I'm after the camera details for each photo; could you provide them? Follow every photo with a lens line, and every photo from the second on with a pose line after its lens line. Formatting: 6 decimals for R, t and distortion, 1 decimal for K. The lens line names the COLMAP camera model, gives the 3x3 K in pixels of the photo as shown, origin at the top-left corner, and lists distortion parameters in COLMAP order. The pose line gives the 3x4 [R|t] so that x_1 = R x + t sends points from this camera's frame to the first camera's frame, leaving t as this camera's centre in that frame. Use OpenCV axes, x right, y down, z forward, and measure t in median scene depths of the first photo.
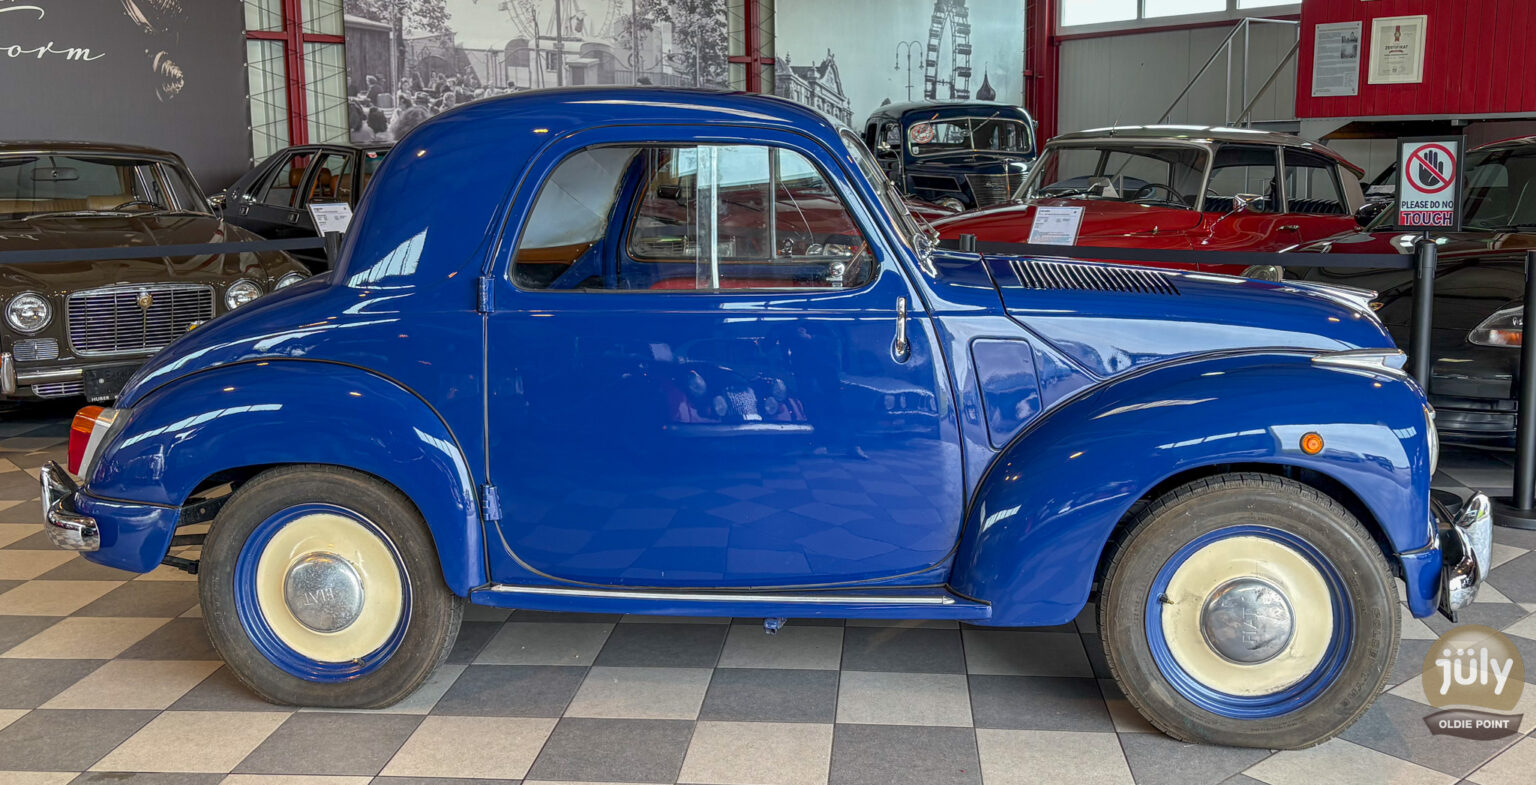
lens RADIAL K [[1386.6, 0, 768.0], [0, 1386.6, 392.5], [0, 0, 1]] dist [0.000783, 0.008219]
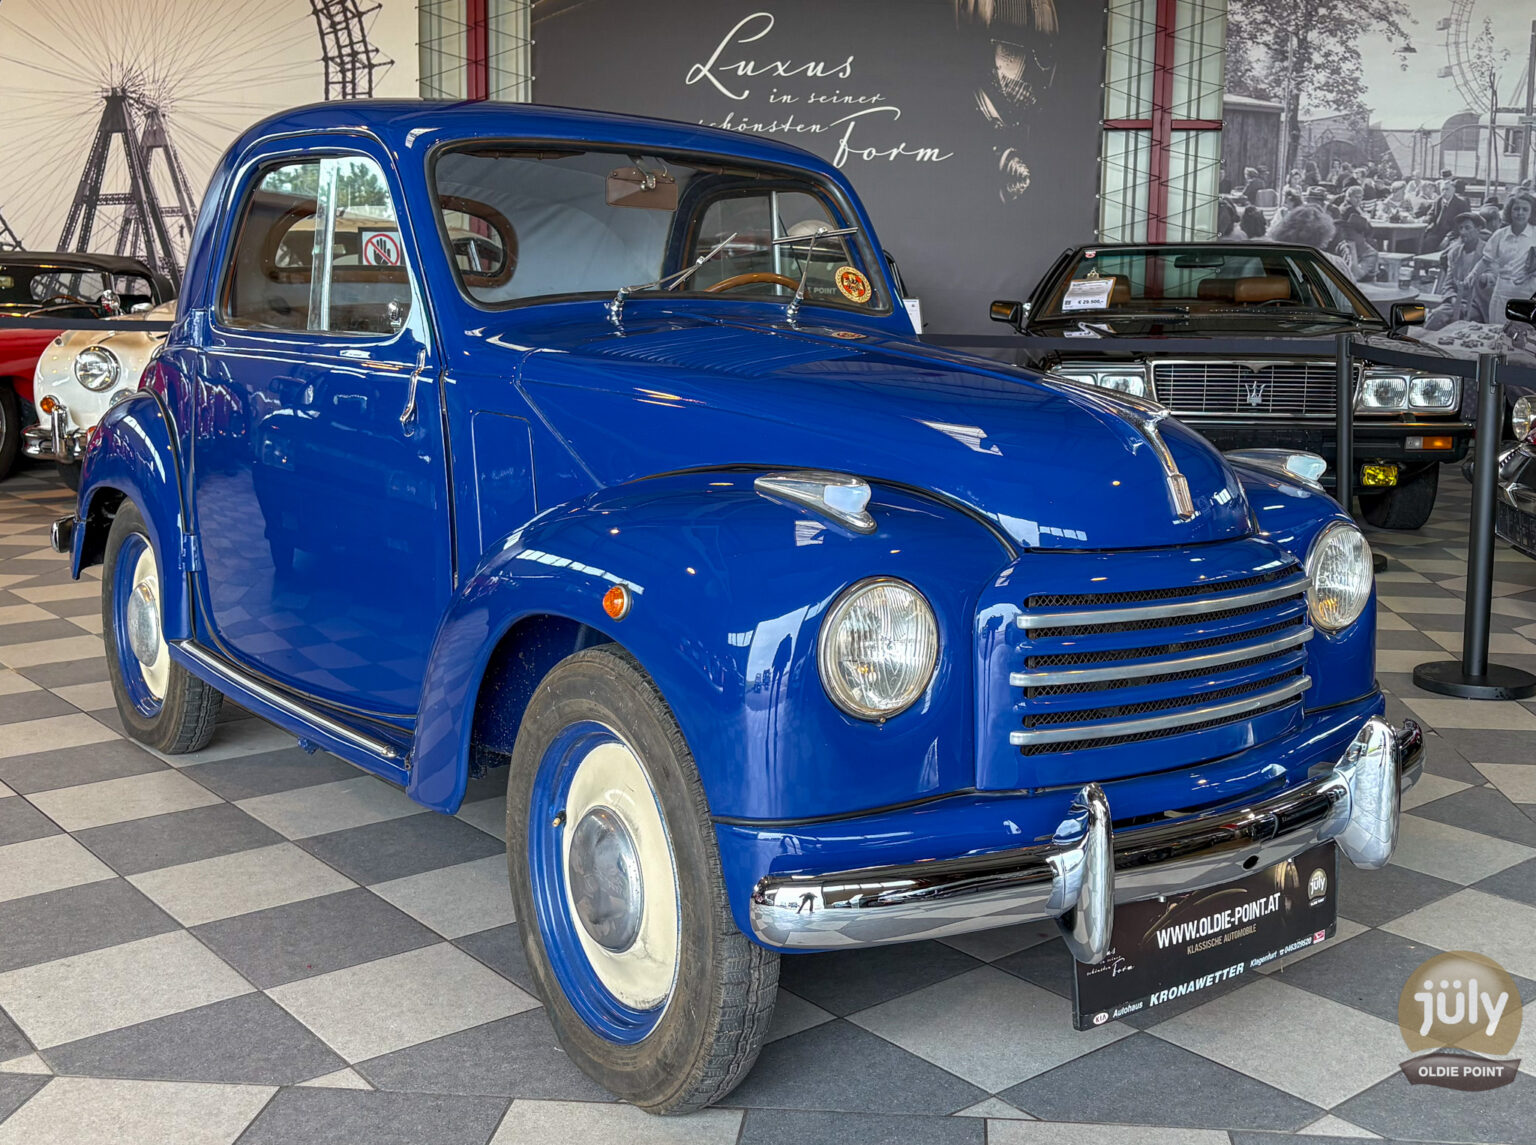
lens RADIAL K [[1641.4, 0, 768.0], [0, 1641.4, 572.5], [0, 0, 1]] dist [-0.023906, -0.012278]
pose [[0.695262, 0.132336, -0.706469, 0.225615], [-0.134738, 0.989476, 0.052749, -0.004937], [0.706015, 0.058514, 0.705776, 0.131969]]
